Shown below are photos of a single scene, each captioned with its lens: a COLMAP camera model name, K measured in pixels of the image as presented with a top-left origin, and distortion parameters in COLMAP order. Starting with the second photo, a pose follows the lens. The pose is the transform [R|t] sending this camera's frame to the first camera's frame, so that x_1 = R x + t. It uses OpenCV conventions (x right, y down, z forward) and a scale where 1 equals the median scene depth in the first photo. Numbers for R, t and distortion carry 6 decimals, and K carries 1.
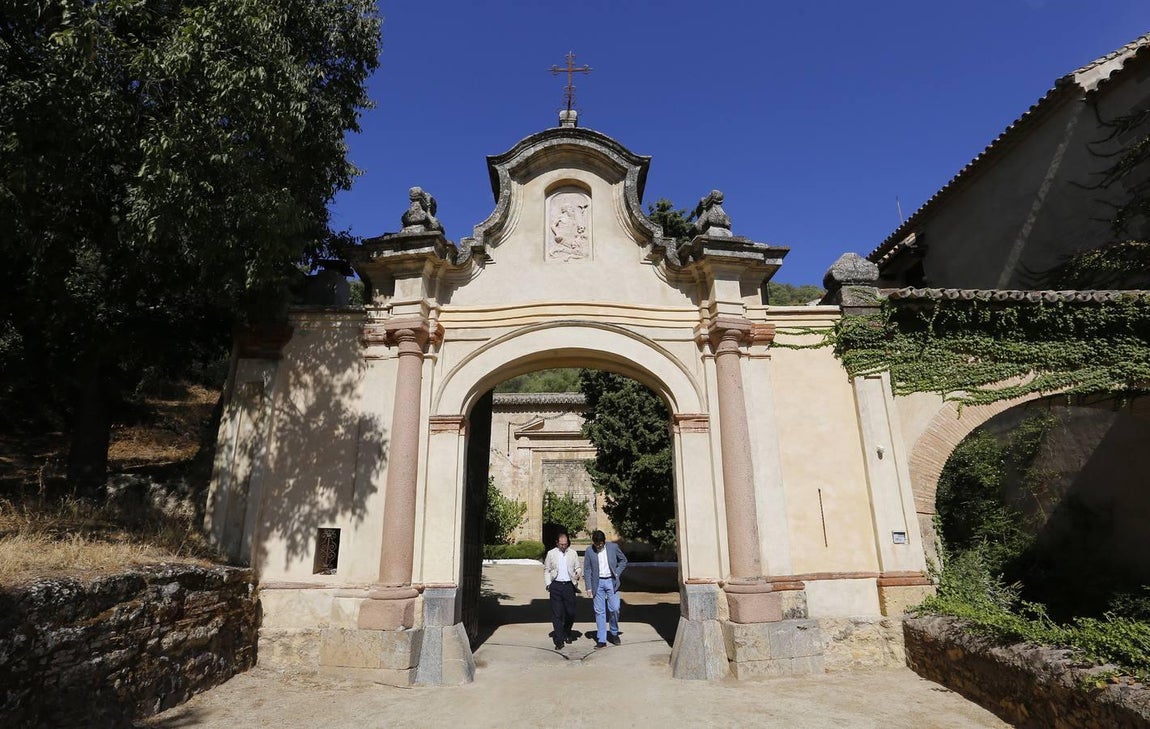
lens RADIAL K [[555.7, 0, 578.8], [0, 555.7, 382.7], [0, 0, 1]] dist [-0.071695, 0.034548]
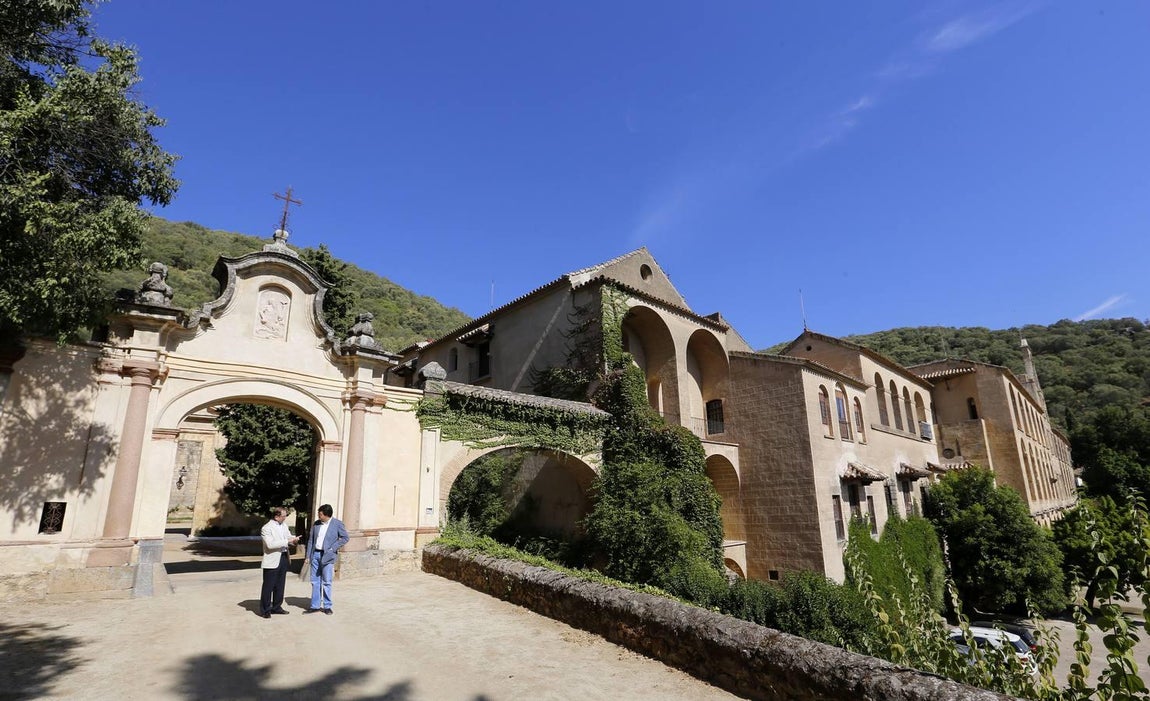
lens RADIAL K [[529.1, 0, 586.6], [0, 529.1, 382.9], [0, 0, 1]] dist [-0.037985, 0.021312]
pose [[0.742466, 0.157441, 0.651119, -0.308739], [-0.170749, 0.984362, -0.043314, -0.187050], [-0.647757, -0.079019, 0.757738, -0.775226]]
